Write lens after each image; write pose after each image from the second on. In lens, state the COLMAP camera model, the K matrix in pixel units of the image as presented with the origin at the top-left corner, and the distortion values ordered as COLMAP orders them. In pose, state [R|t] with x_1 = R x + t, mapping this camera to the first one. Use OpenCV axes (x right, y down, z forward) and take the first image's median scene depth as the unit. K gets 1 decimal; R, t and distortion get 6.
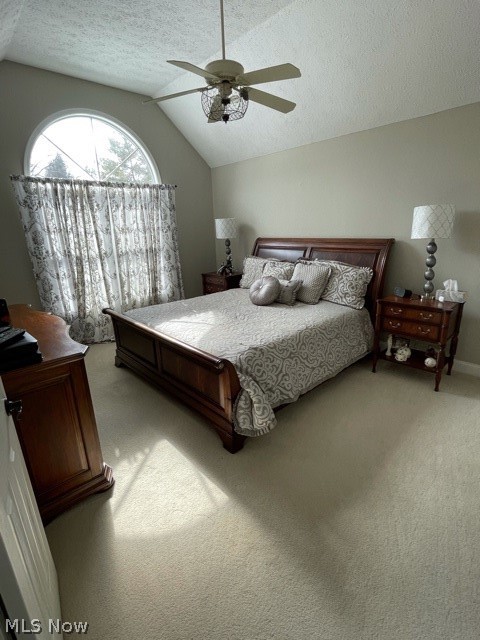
lens RADIAL K [[327.0, 0, 225.8], [0, 327.0, 320.6], [0, 0, 1]] dist [-0.019580, 0.000220]
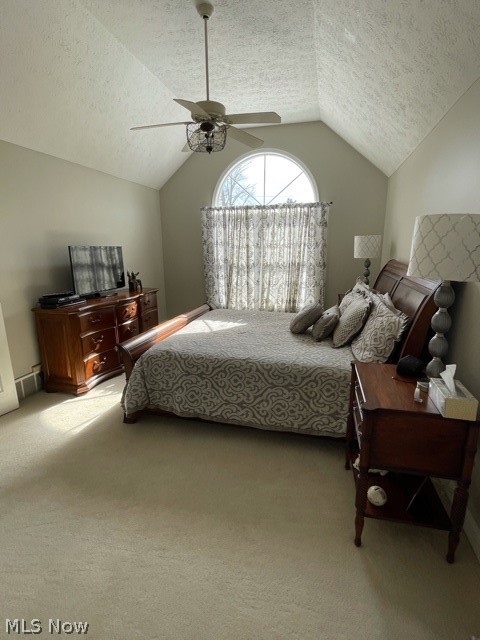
lens RADIAL K [[316.5, 0, 243.9], [0, 316.5, 318.3], [0, 0, 1]] dist [-0.000574, -0.000094]
pose [[0.523503, 0.218171, -0.823617, 0.639903], [-0.247901, 0.963842, 0.097746, -0.115806], [0.815162, 0.153006, 0.558659, 0.338937]]
